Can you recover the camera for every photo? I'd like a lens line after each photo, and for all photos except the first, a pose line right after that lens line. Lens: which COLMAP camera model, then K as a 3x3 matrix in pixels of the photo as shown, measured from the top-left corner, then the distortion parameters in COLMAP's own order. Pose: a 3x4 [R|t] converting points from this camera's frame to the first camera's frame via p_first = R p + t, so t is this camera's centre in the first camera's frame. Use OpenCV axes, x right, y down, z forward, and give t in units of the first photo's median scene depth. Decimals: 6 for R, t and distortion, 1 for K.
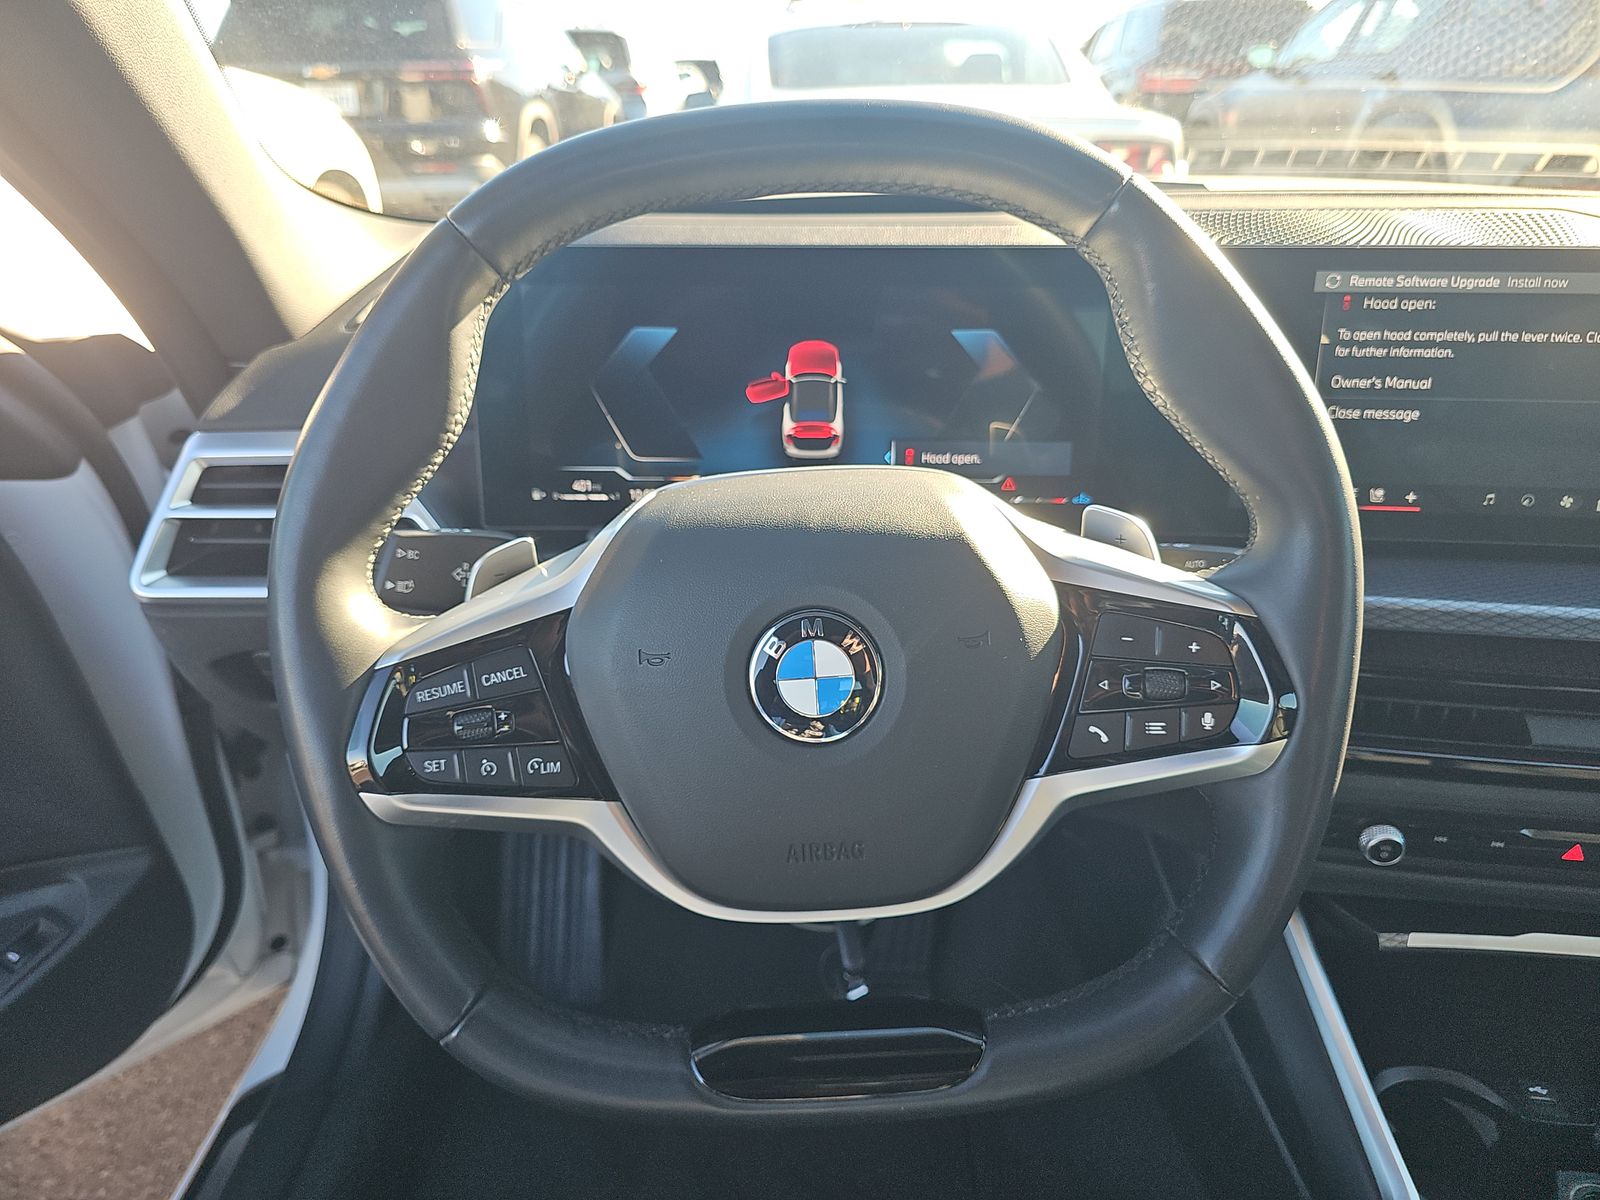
lens RADIAL K [[1061.5, 0, 800.0], [0, 1061.5, 600.0], [0, 0, 1]] dist [0.028161, -0.034540]
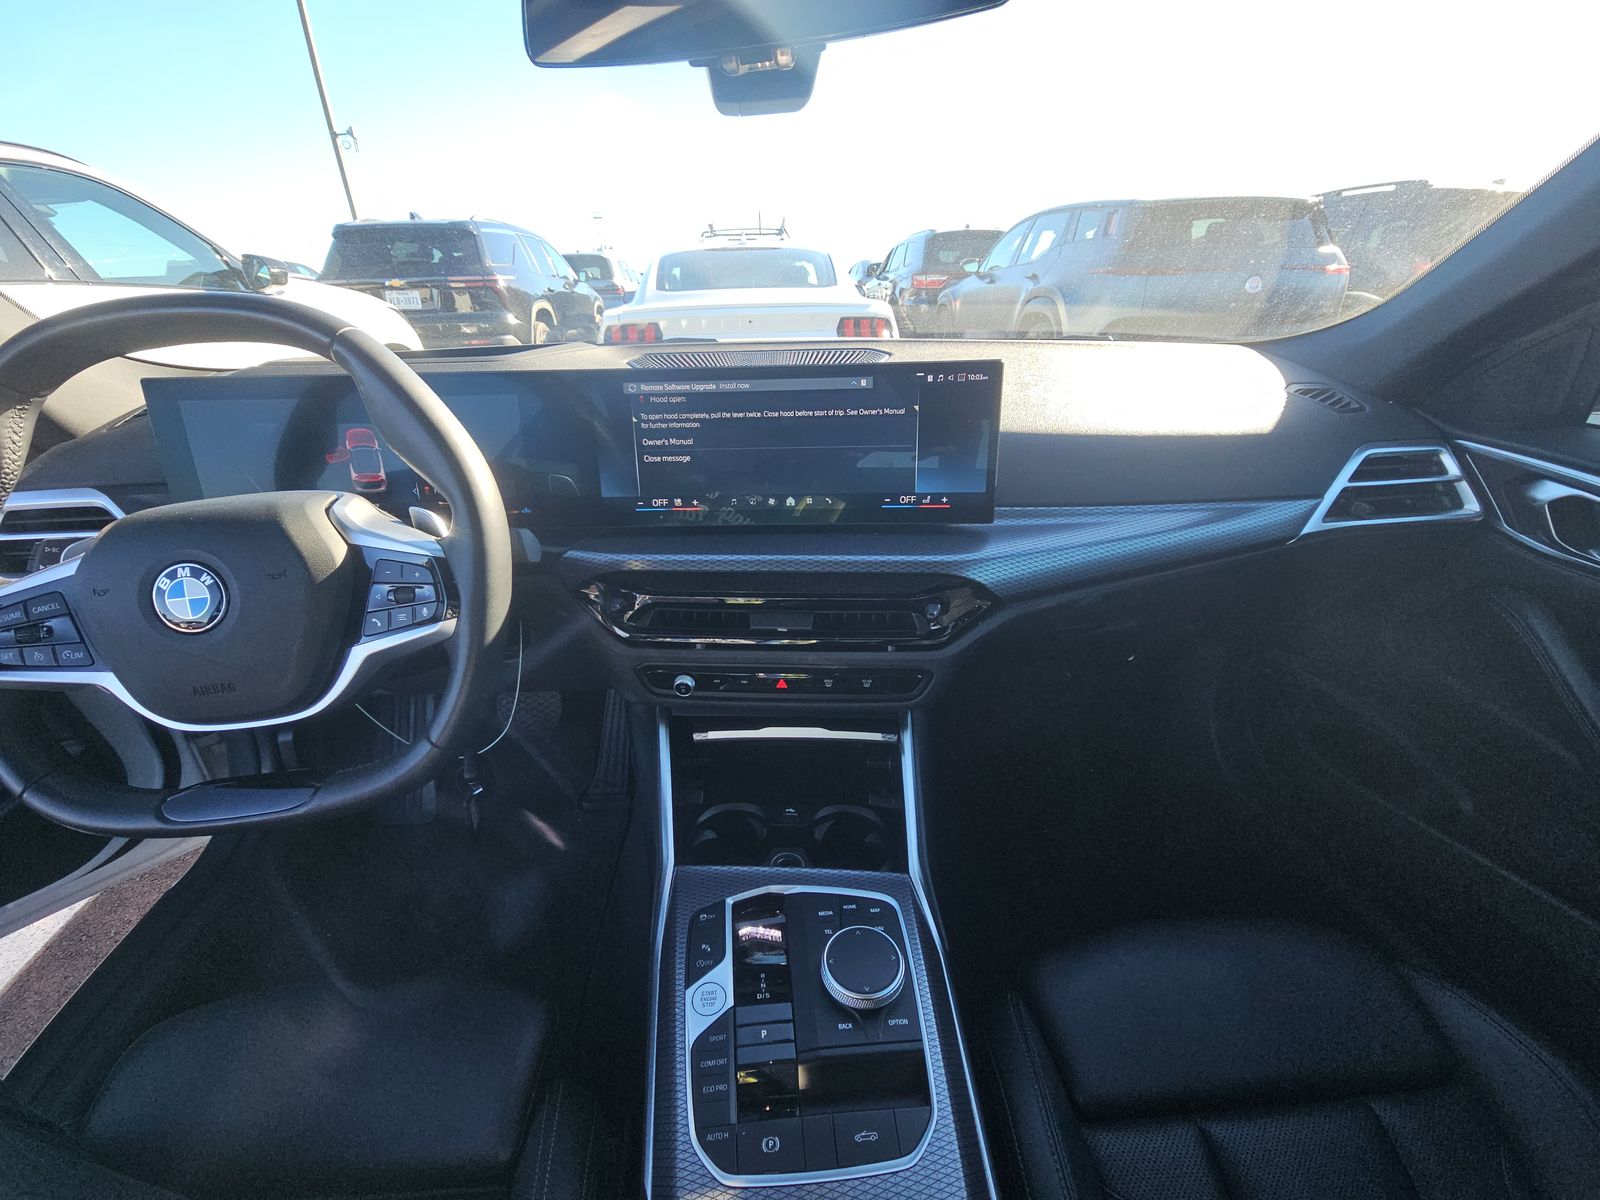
lens RADIAL K [[642.1, 0, 798.4], [0, 642.1, 615.5], [0, 0, 1]] dist [-0.000933, -0.000560]
pose [[0.996042, -0.050576, 0.073089, 0.670118], [0.048832, 0.998483, 0.025443, 0.084610], [-0.074265, -0.021773, 0.997001, -0.153976]]
